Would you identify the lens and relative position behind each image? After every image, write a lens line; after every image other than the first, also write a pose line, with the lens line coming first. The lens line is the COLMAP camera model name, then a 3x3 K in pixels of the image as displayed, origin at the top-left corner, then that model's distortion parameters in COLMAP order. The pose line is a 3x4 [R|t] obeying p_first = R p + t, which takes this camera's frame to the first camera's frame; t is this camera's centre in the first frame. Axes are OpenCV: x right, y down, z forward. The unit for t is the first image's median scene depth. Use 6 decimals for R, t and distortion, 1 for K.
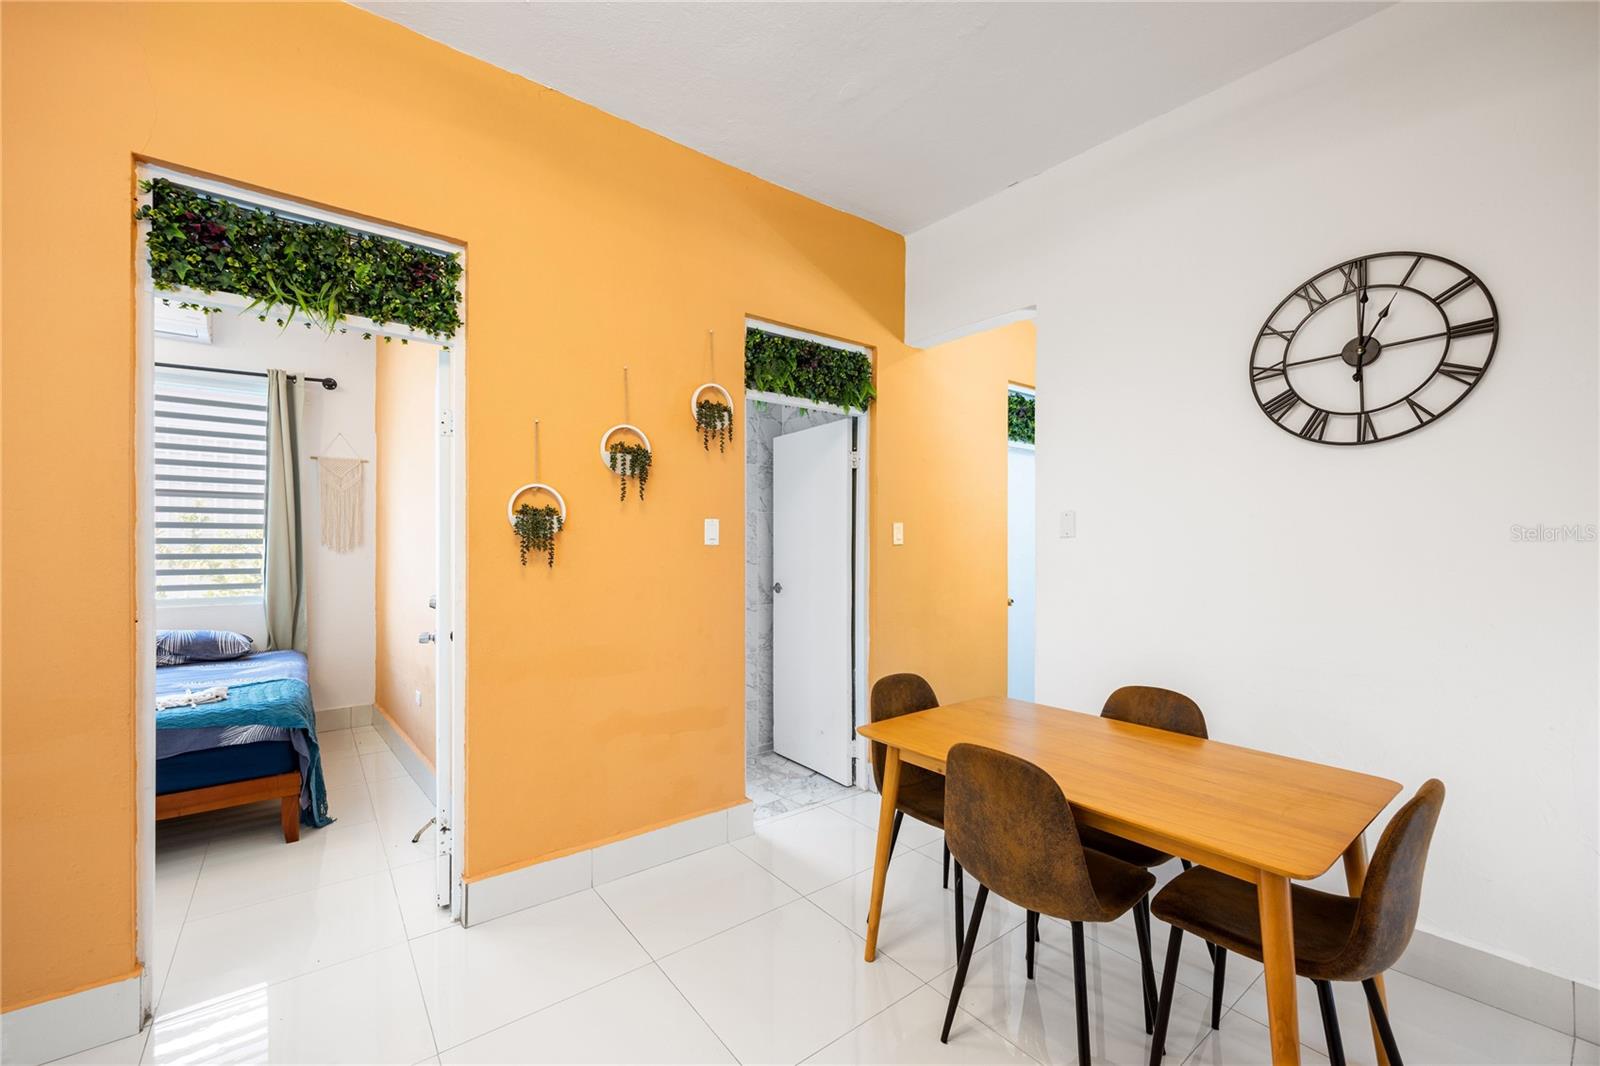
lens RADIAL K [[650.2, 0, 810.0], [0, 650.2, 548.3], [0, 0, 1]] dist [0.002670, -0.000089]
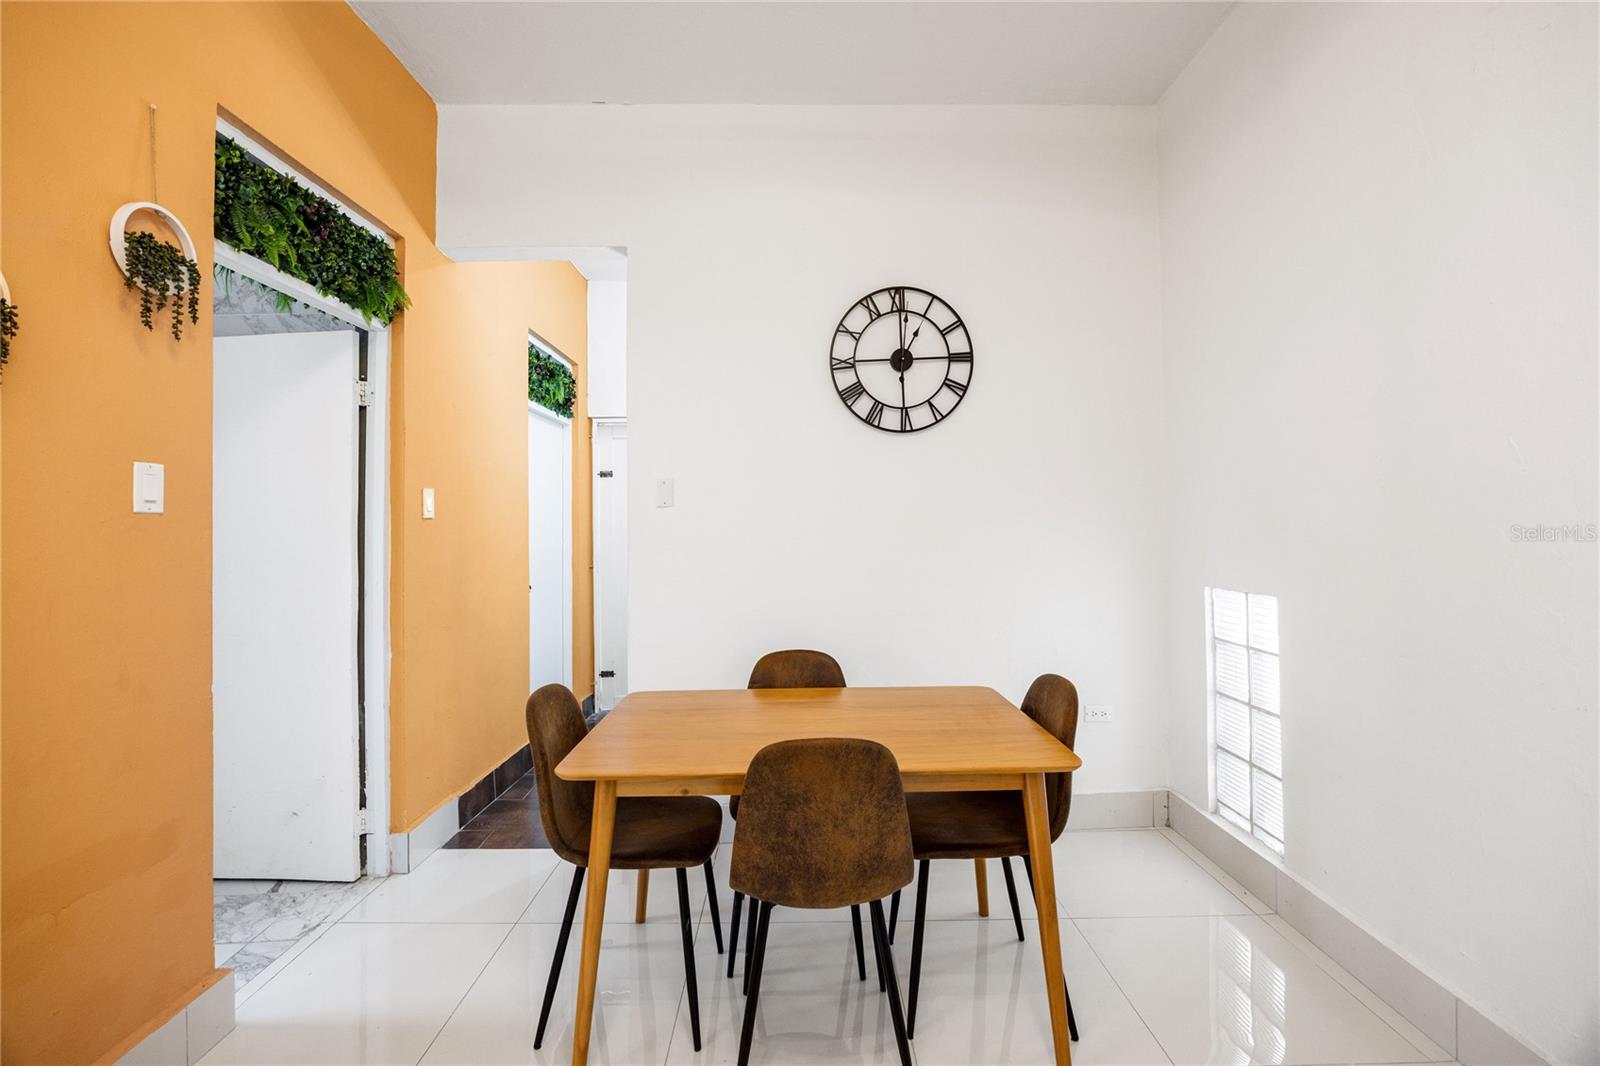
lens RADIAL K [[679.3, 0, 797.1], [0, 679.3, 520.3], [0, 0, 1]] dist [-0.014104, 0.000184]
pose [[0.626444, -0.002570, 0.779462, -0.293695], [0.021220, 0.999680, -0.013759, 0.023393], [-0.779177, 0.025159, 0.626298, 0.312448]]
